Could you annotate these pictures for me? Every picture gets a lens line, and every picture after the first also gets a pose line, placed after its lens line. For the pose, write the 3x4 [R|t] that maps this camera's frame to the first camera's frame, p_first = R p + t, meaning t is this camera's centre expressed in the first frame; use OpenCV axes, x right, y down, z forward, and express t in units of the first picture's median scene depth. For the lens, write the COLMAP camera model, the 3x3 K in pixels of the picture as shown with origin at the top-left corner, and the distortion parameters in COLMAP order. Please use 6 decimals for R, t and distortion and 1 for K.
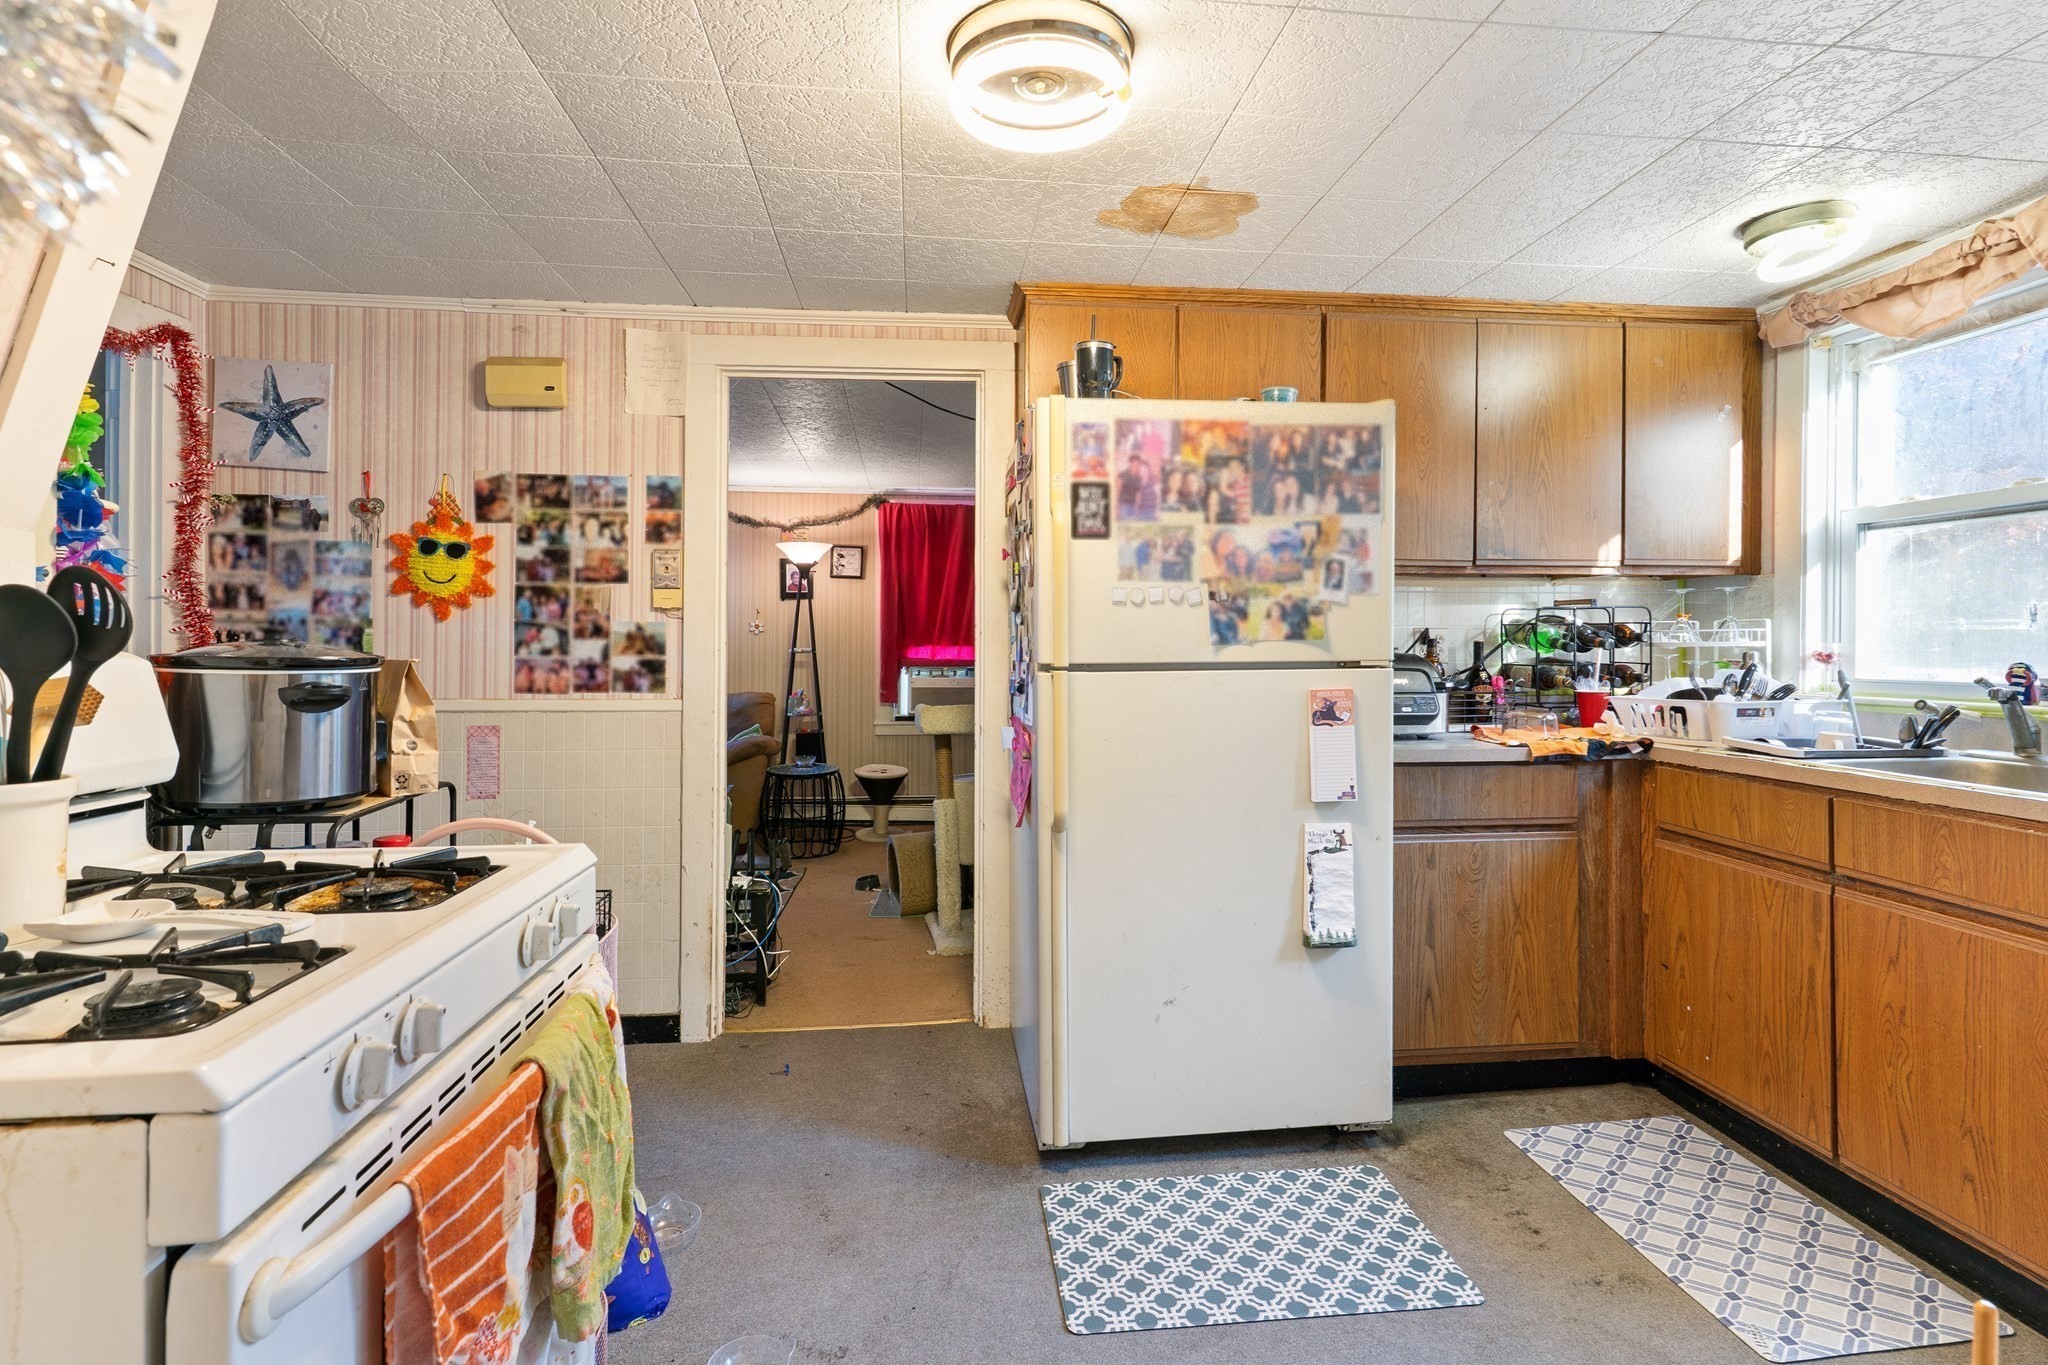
lens RADIAL K [[986.3, 0, 1030.3], [0, 986.3, 649.5], [0, 0, 1]] dist [0.002821, -0.000415]
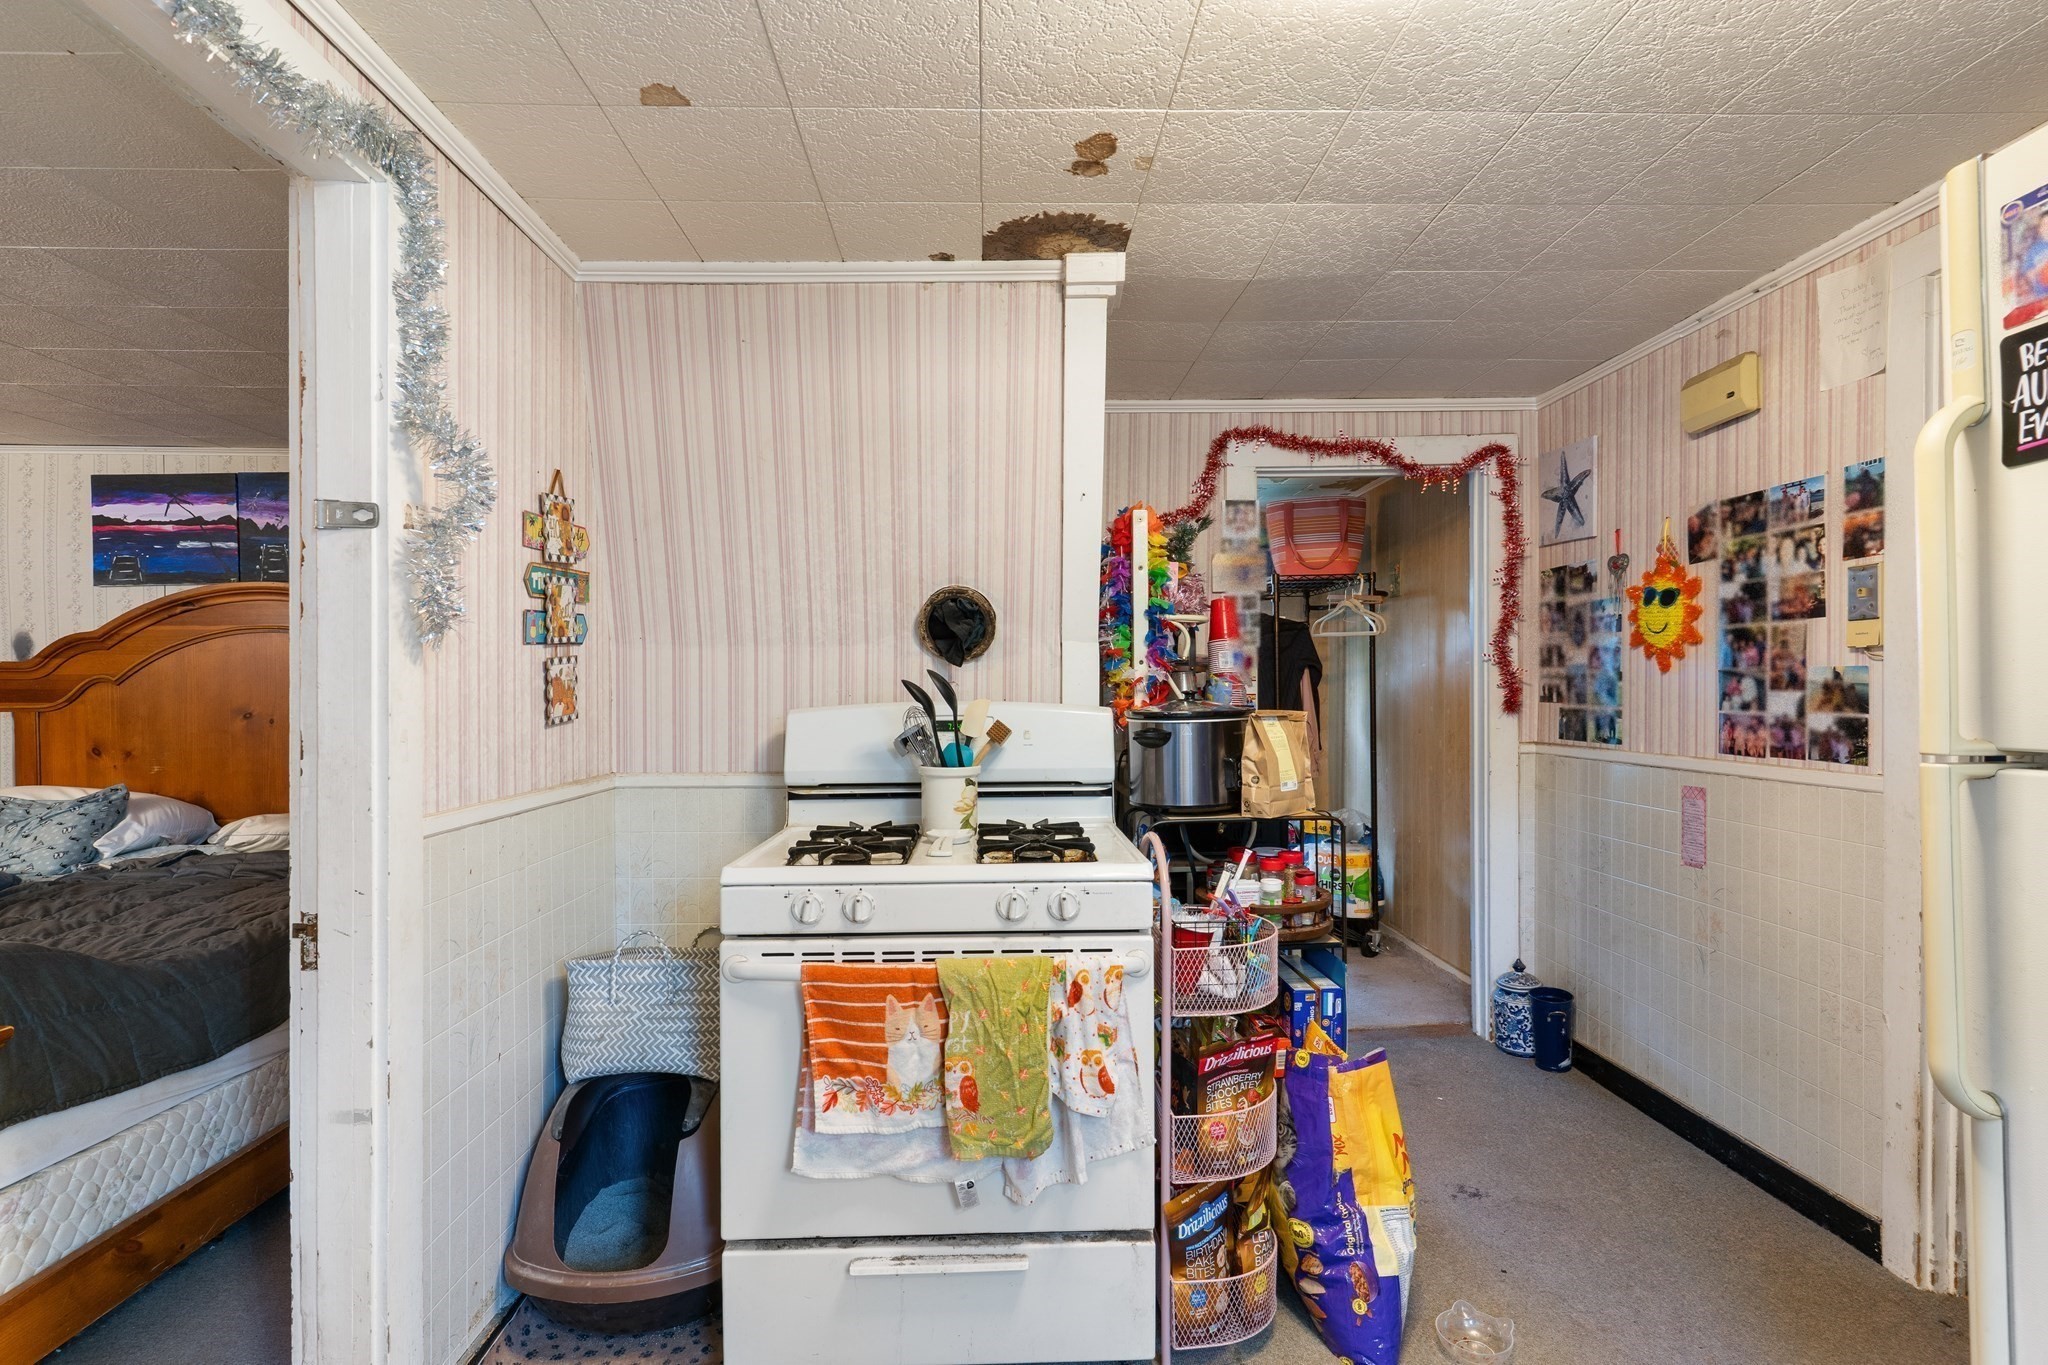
lens RADIAL K [[984.8, 0, 1025.4], [0, 984.8, 698.0], [0, 0, 1]] dist [0.000635, -0.000225]
pose [[-0.076100, 0.003152, -0.997095, 0.396814], [0.002578, 0.999992, 0.002964, -0.008778], [0.997097, -0.002345, -0.076108, 0.456695]]
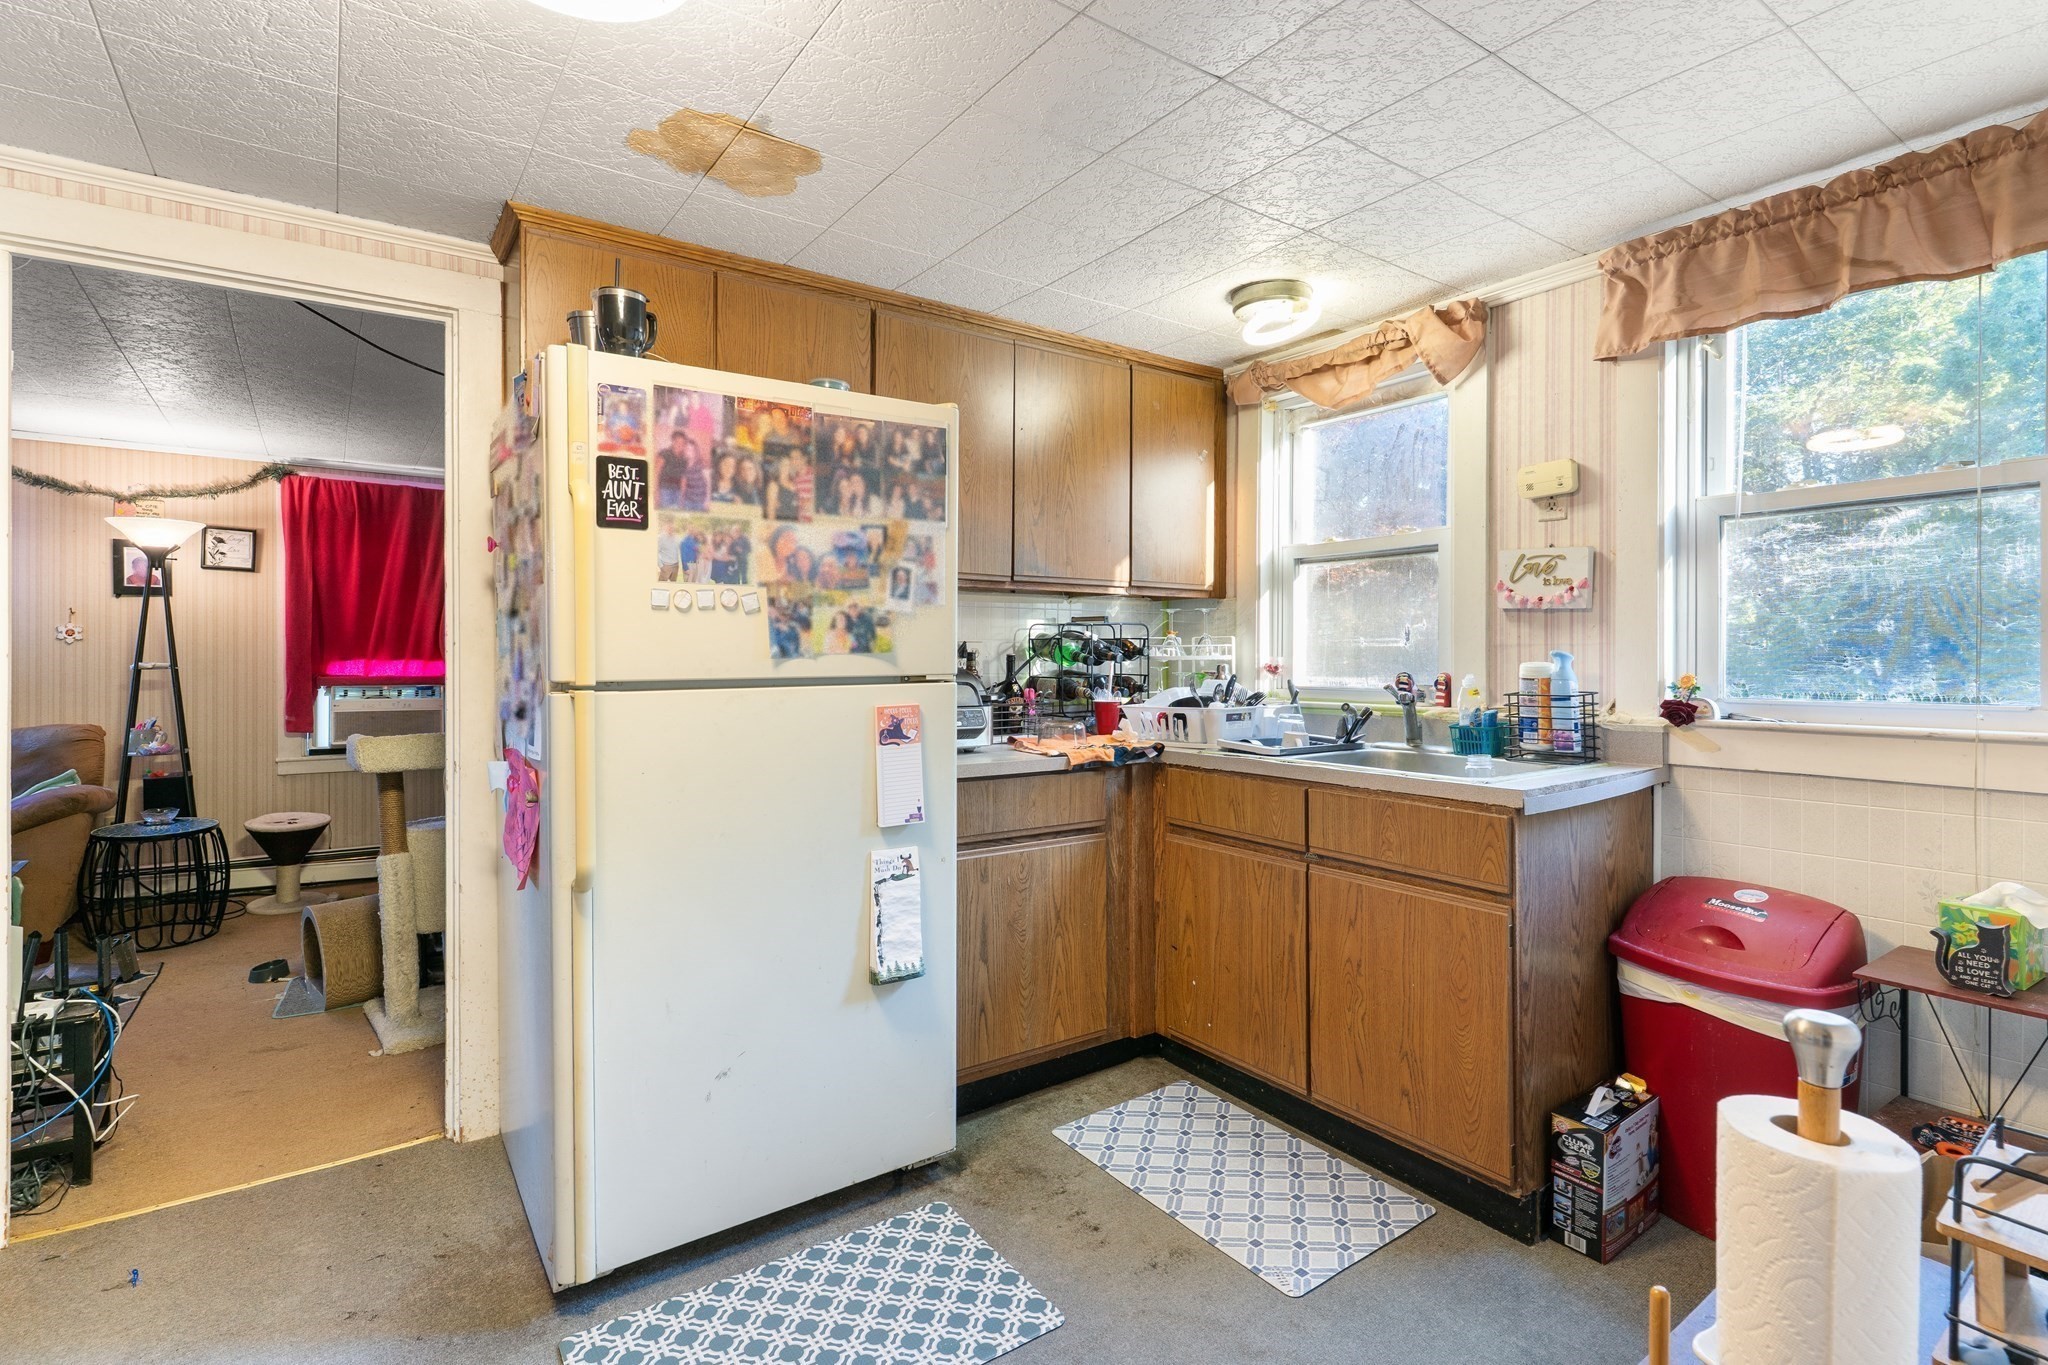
lens RADIAL K [[977.5, 0, 1023.4], [0, 977.5, 668.5], [0, 0, 1]] dist [0.003109, -0.000390]
pose [[0.876904, -0.004822, 0.480642, -0.028728], [0.002155, 0.999979, 0.006102, -0.000360], [-0.480661, -0.004315, 0.876896, 0.101366]]
